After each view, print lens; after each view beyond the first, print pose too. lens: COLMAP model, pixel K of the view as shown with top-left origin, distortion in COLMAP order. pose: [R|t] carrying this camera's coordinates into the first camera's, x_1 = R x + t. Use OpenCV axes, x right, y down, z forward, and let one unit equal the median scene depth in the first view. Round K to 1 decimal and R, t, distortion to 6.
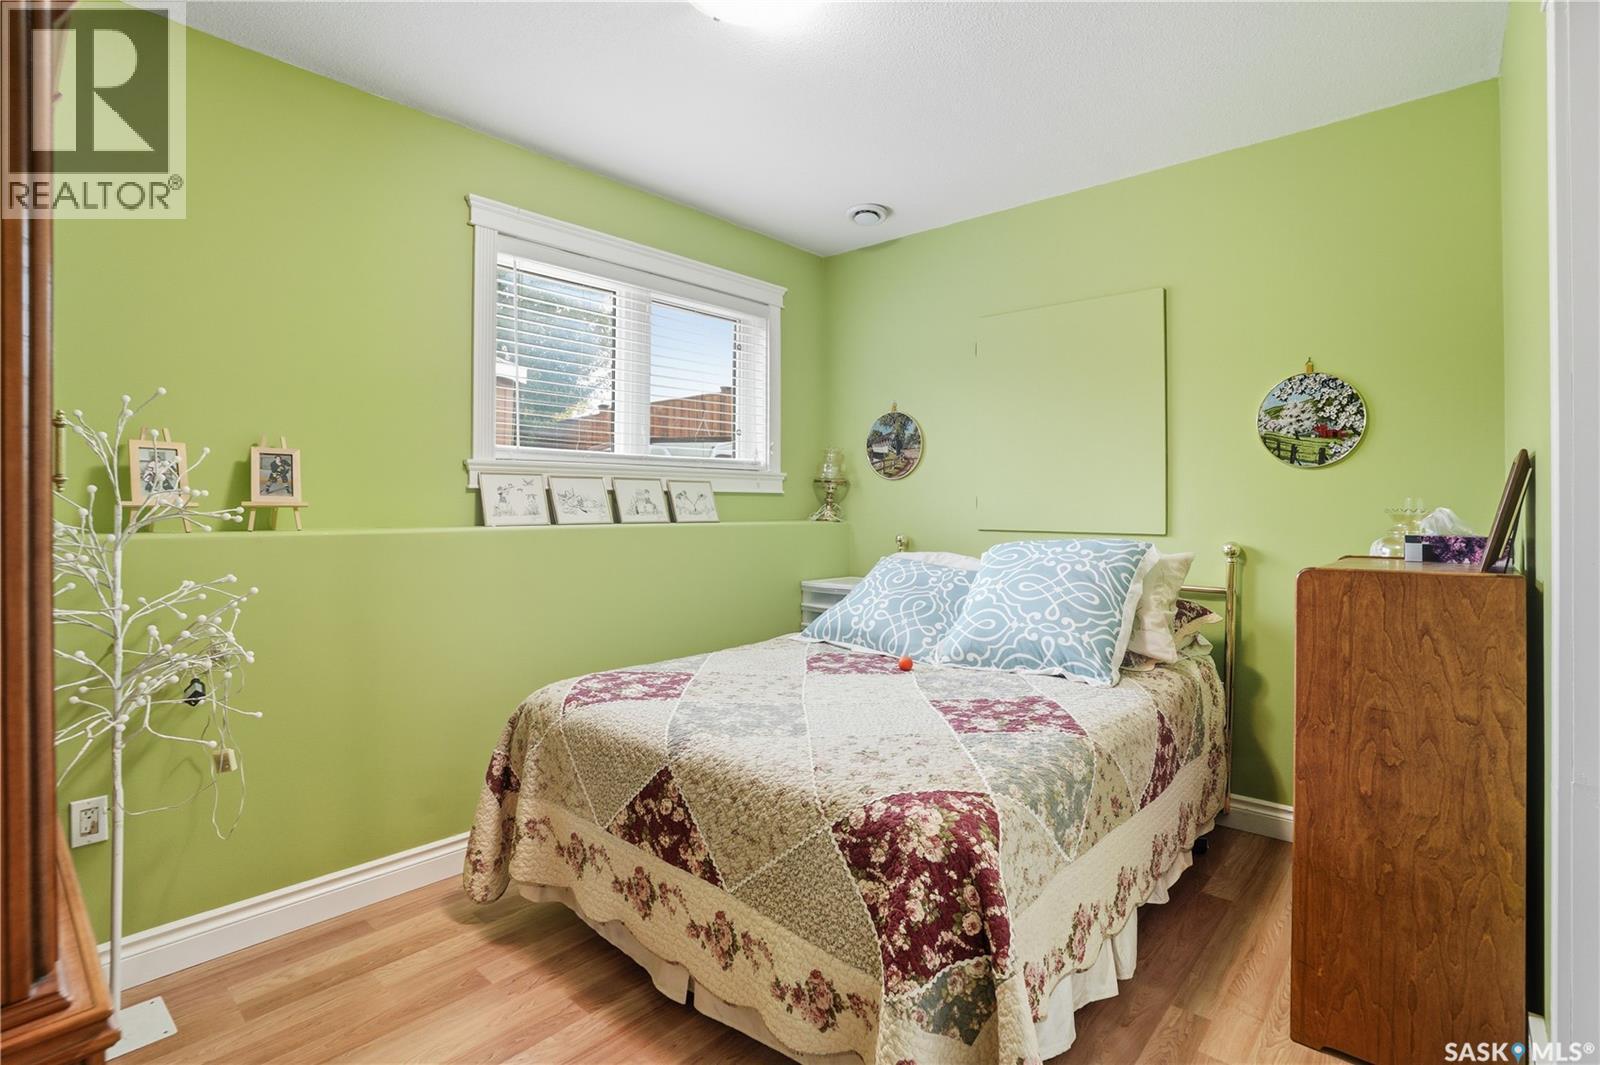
lens RADIAL K [[798.8, 0, 799.9], [0, 798.8, 508.0], [0, 0, 1]] dist [-0.058526, 0.000458]
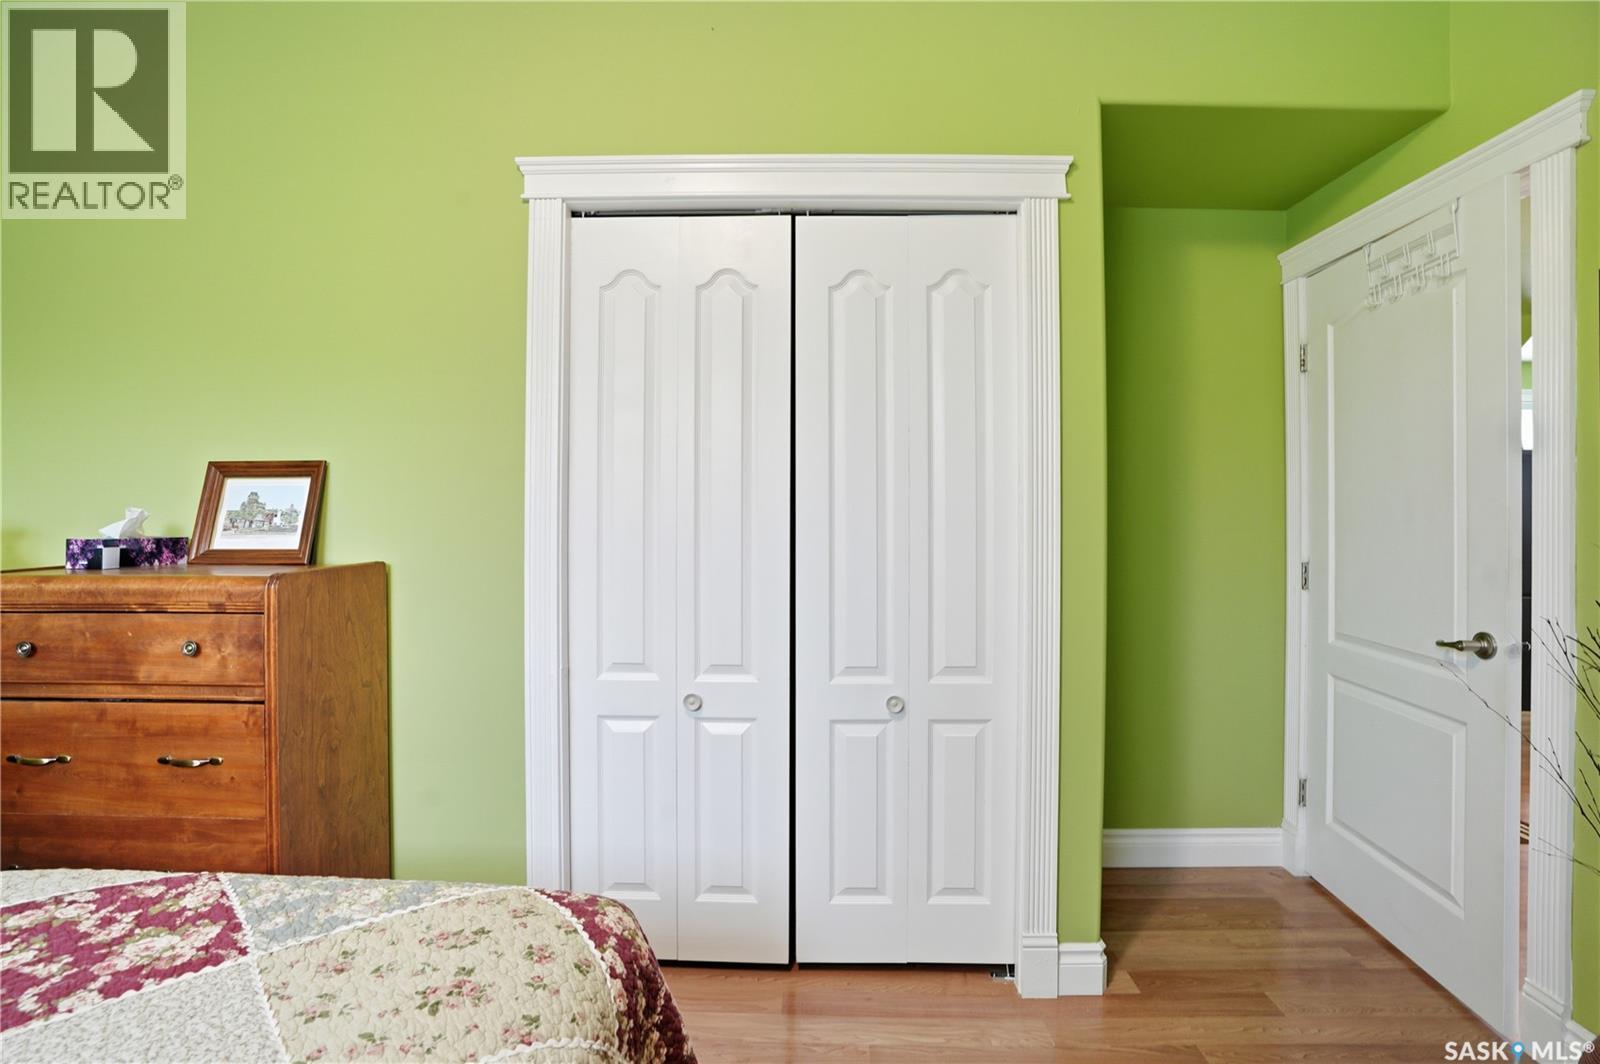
lens RADIAL K [[798.8, 0, 799.9], [0, 798.8, 507.5], [0, 0, 1]] dist [-0.058526, 0.000458]
pose [[-0.652567, -0.002773, 0.757726, -0.455625], [-0.003289, 0.999994, 0.000827, -0.004594], [-0.757724, -0.001953, -0.652573, 1.156431]]
